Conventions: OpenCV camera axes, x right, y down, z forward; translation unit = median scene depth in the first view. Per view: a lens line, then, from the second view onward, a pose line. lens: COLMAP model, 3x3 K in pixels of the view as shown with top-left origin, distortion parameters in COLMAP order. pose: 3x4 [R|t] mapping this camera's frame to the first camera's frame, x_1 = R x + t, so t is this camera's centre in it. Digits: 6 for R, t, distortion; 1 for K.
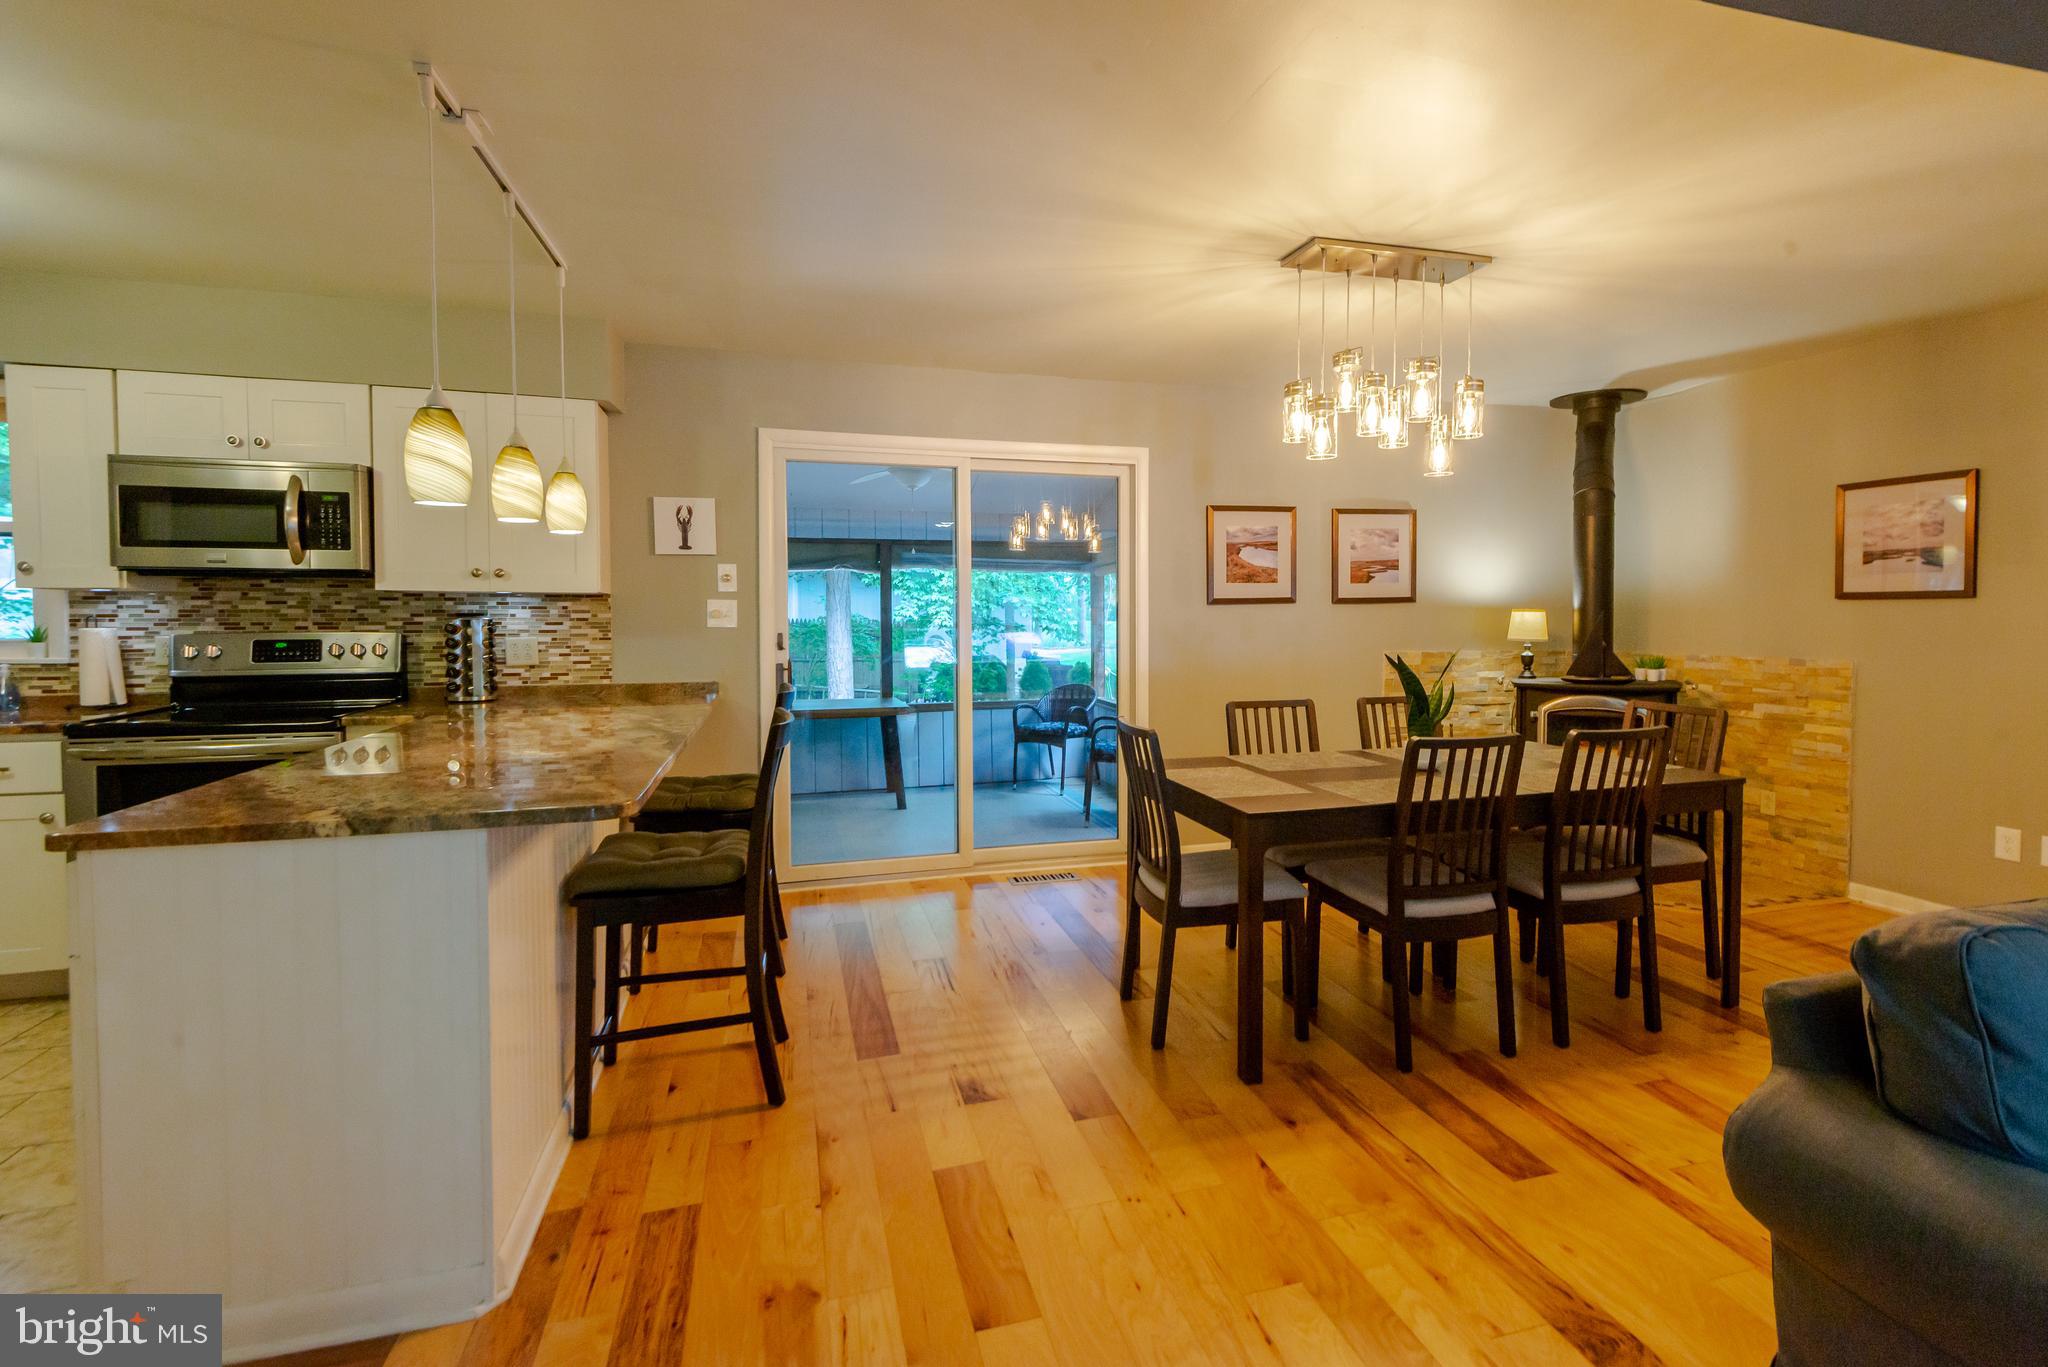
lens RADIAL K [[933.1, 0, 1047.4], [0, 933.1, 647.9], [0, 0, 1]] dist [0.028979, -0.014011]
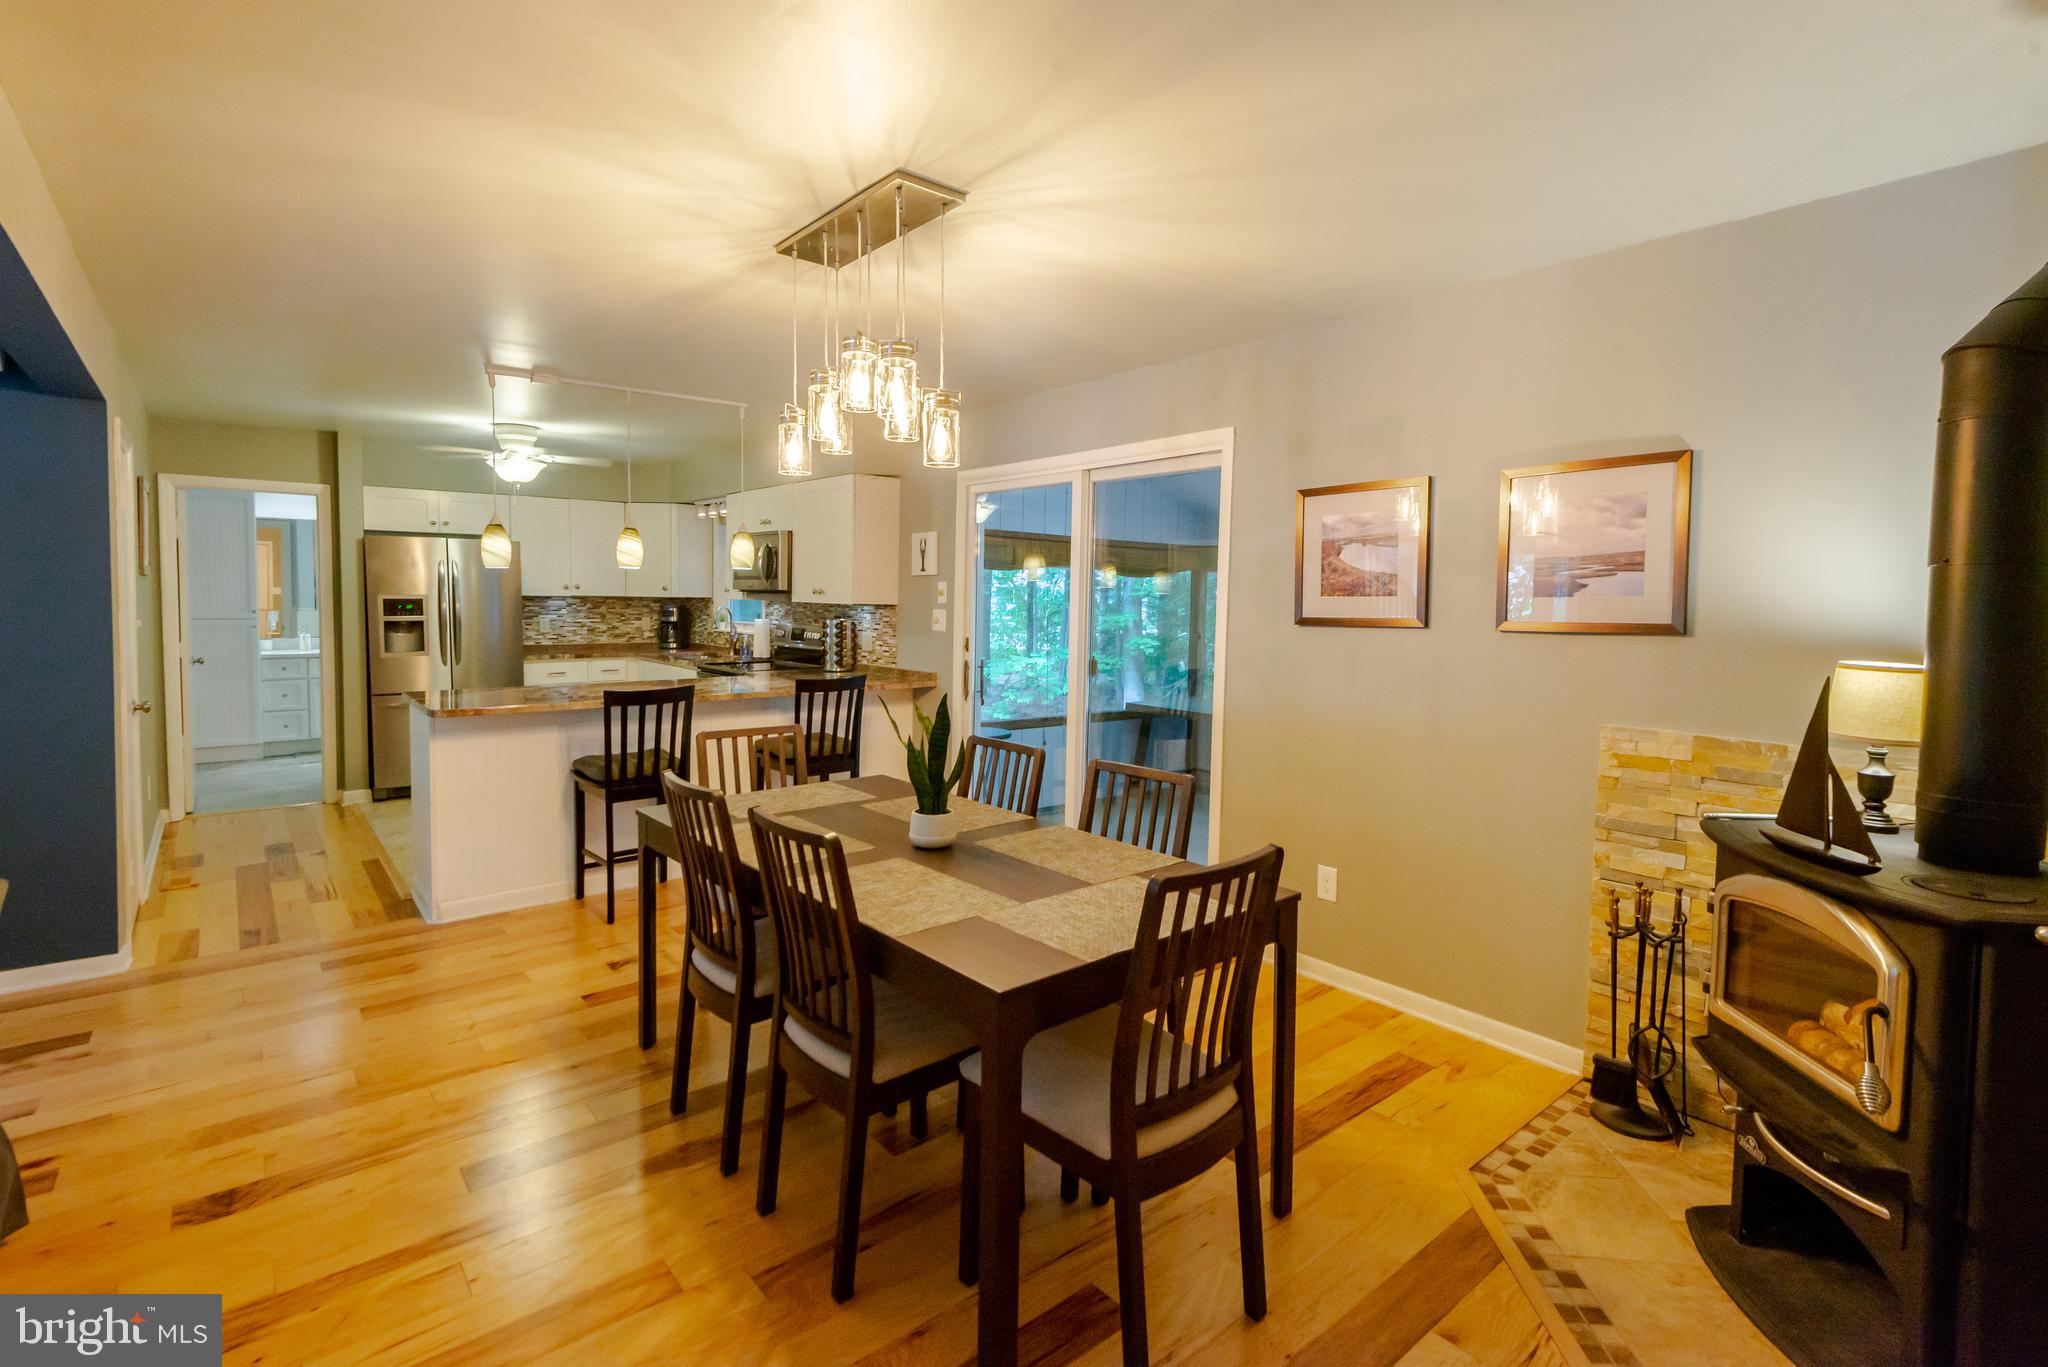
lens RADIAL K [[944.7, 0, 1029.2], [0, 944.7, 652.4], [0, 0, 1]] dist [0.027484, -0.013763]
pose [[0.407982, 0.058999, -0.911082, 0.896306], [-0.050608, 0.997837, 0.041954, -0.053930], [0.911586, 0.028991, 0.410086, 0.588727]]
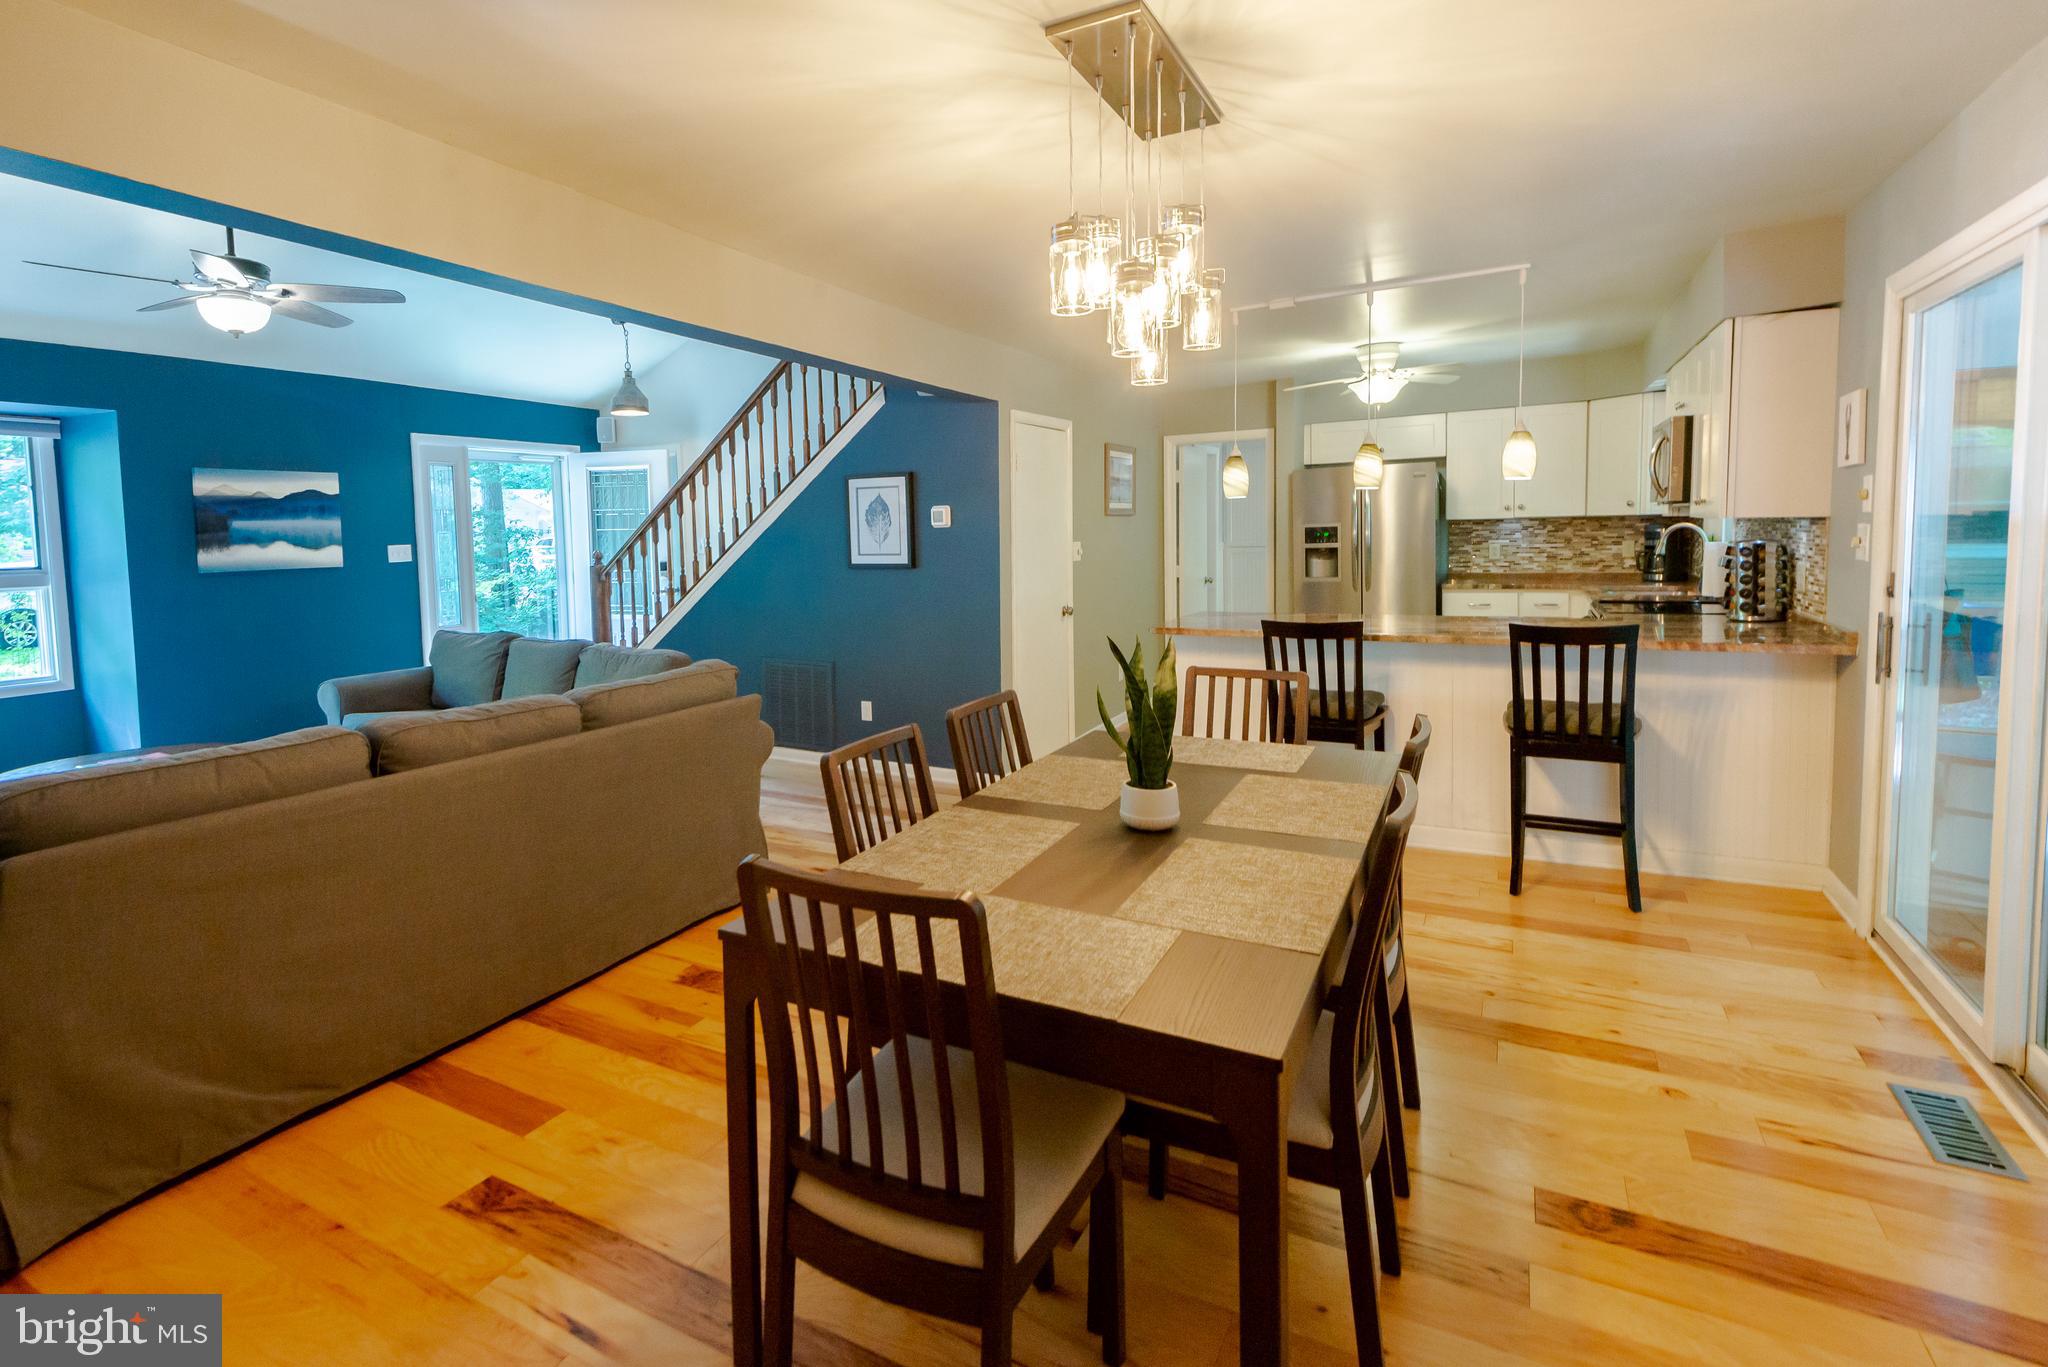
lens RADIAL K [[1002.1, 0, 927.8], [0, 1002.1, 592.9], [0, 0, 1]] dist [0.031745, -0.026400]
pose [[-0.723611, 0.062458, -0.687376, 0.756696], [-0.001917, 0.995712, 0.092493, -0.070238], [0.690205, 0.068247, -0.720388, 1.080379]]
